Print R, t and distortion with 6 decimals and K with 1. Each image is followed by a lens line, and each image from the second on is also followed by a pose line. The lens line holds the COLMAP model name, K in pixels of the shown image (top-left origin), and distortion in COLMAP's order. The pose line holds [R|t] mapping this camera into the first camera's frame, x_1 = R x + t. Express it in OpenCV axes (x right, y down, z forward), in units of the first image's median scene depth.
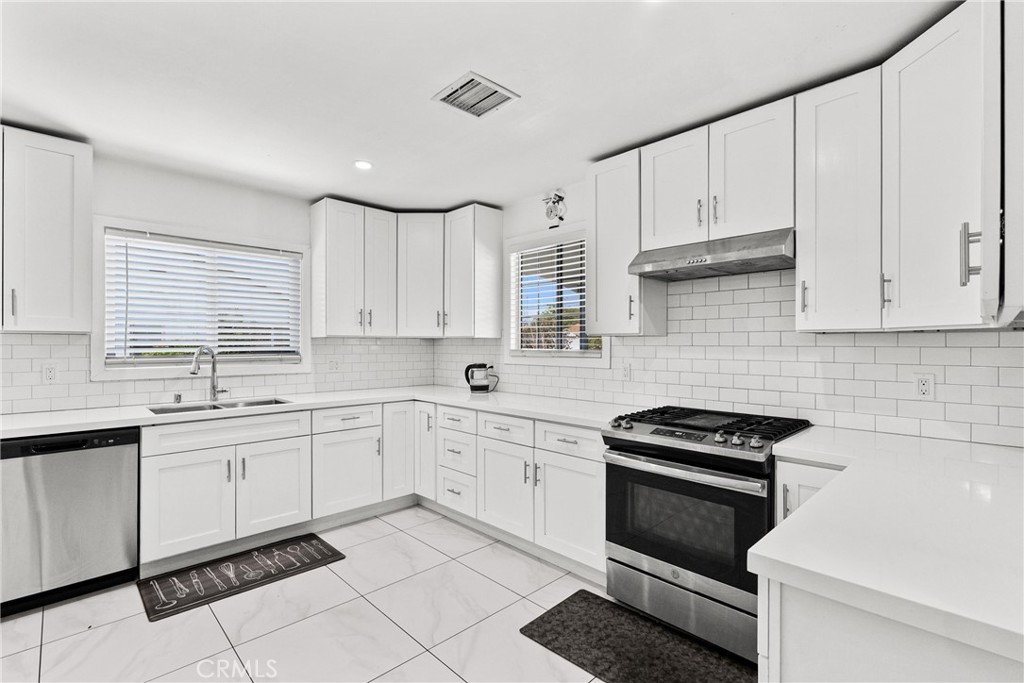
lens RADIAL K [[469.8, 0, 512.2], [0, 469.8, 344.5], [0, 0, 1]] dist [-0.006411, 0.003090]
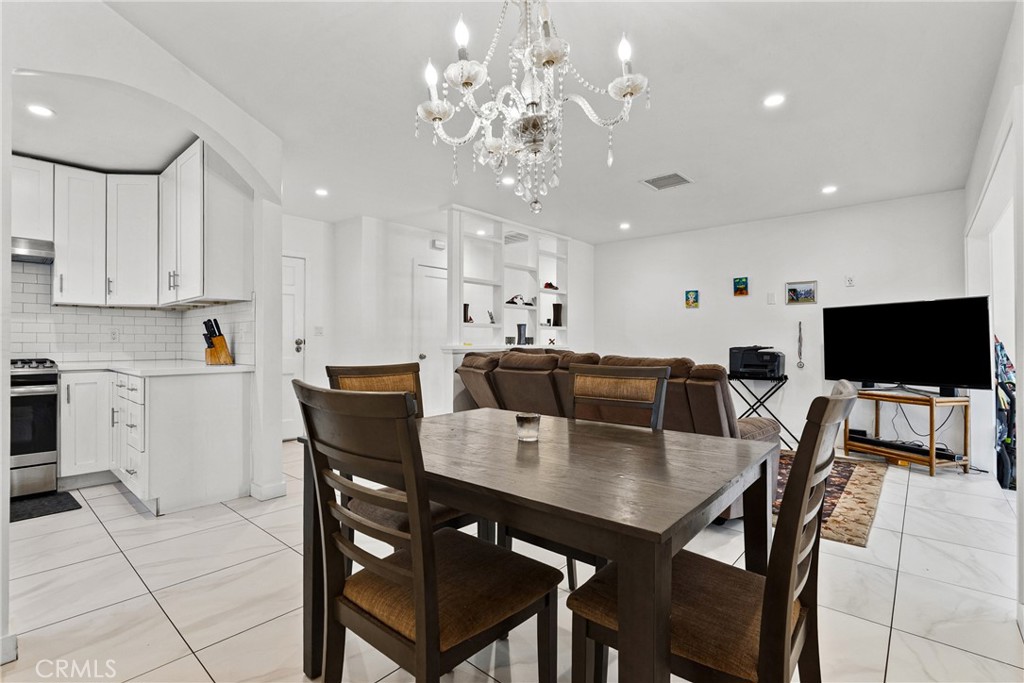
lens RADIAL K [[469.8, 0, 507.4], [0, 469.8, 341.6], [0, 0, 1]] dist [-0.006411, 0.003090]
pose [[-0.063948, 0.002242, 0.997951, -0.843150], [0.000167, 0.999997, -0.002235, 0.081518], [-0.997953, 0.000023, -0.063948, -0.373116]]
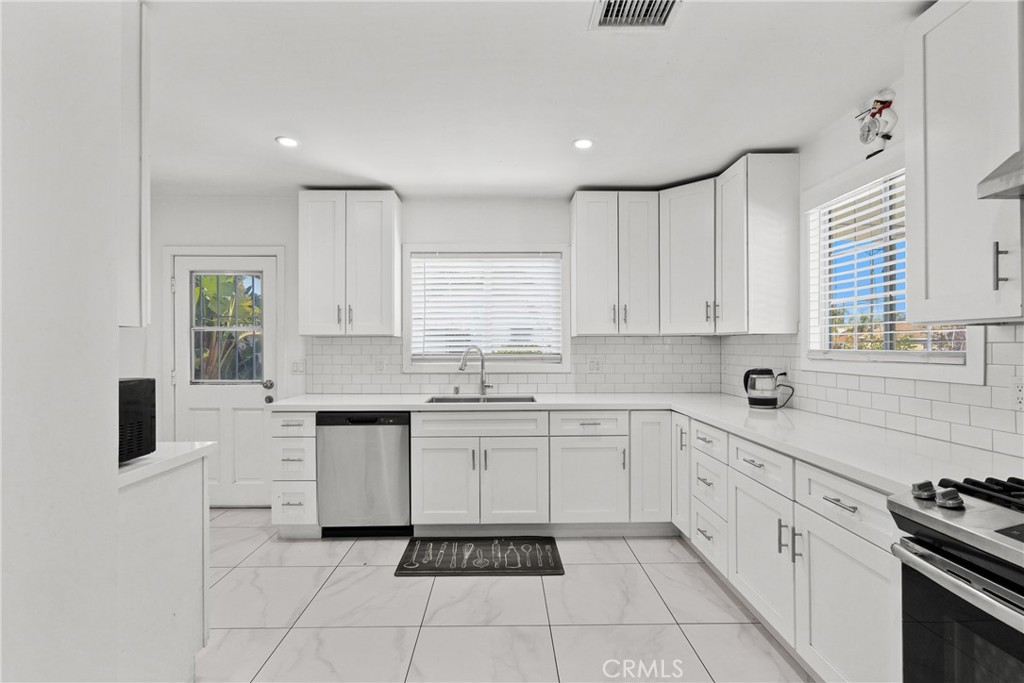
lens RADIAL K [[469.8, 0, 504.1], [0, 469.8, 344.2], [0, 0, 1]] dist [-0.006411, 0.003090]
pose [[0.719849, -0.004816, -0.694114, 0.196404], [0.003497, 0.999988, -0.003312, 0.004019], [0.694121, -0.000043, 0.719858, 0.246867]]
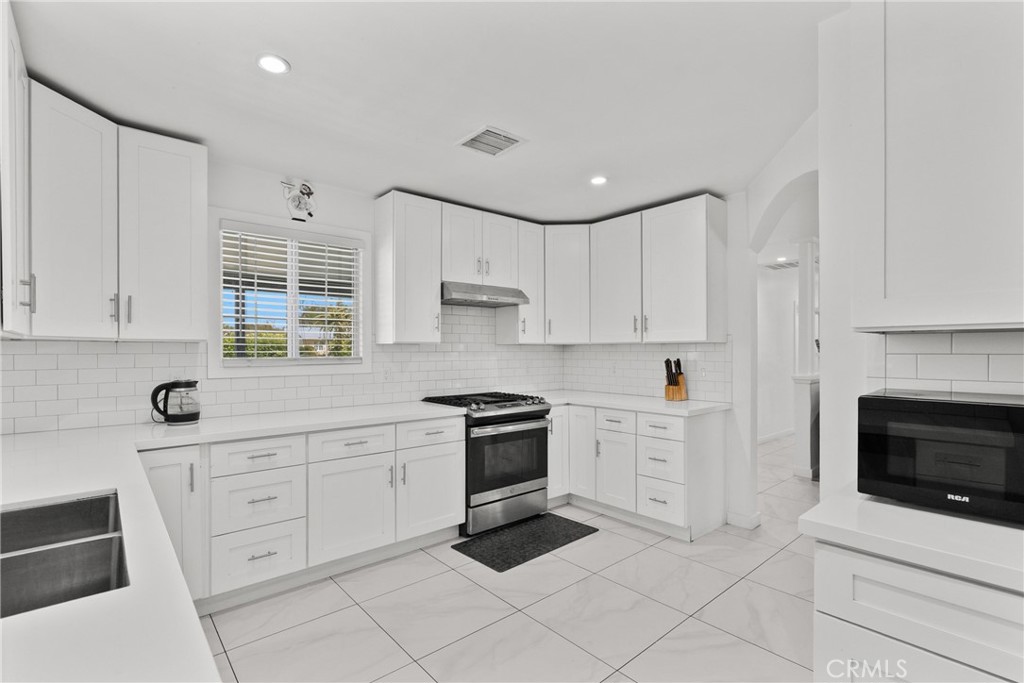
lens RADIAL K [[469.8, 0, 504.4], [0, 469.8, 353.0], [0, 0, 1]] dist [-0.006411, 0.003090]
pose [[0.066059, -0.005632, 0.997800, -0.922538], [0.004211, 0.999977, 0.005366, -0.000584], [-0.997807, 0.003847, 0.066081, 0.654959]]
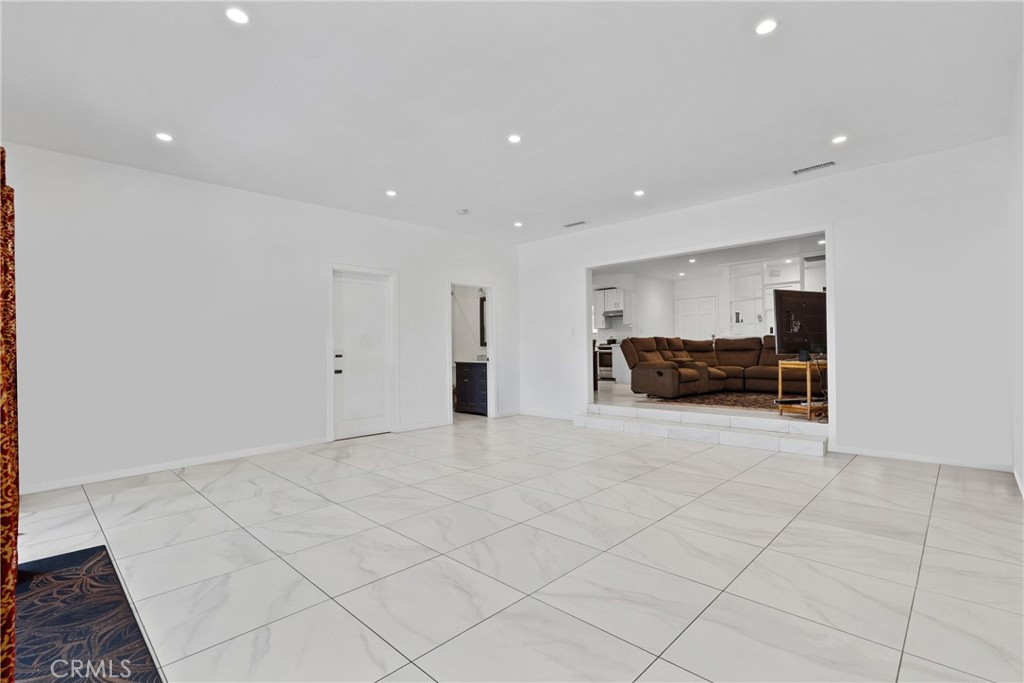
lens RADIAL K [[469.8, 0, 511.6], [0, 469.8, 347.4], [0, 0, 1]] dist [-0.006411, 0.003090]
pose [[0.999477, -0.013381, 0.029438, -0.749265], [0.013595, 0.999882, -0.007105, 0.176002], [-0.029340, 0.007501, 0.999541, -3.408365]]
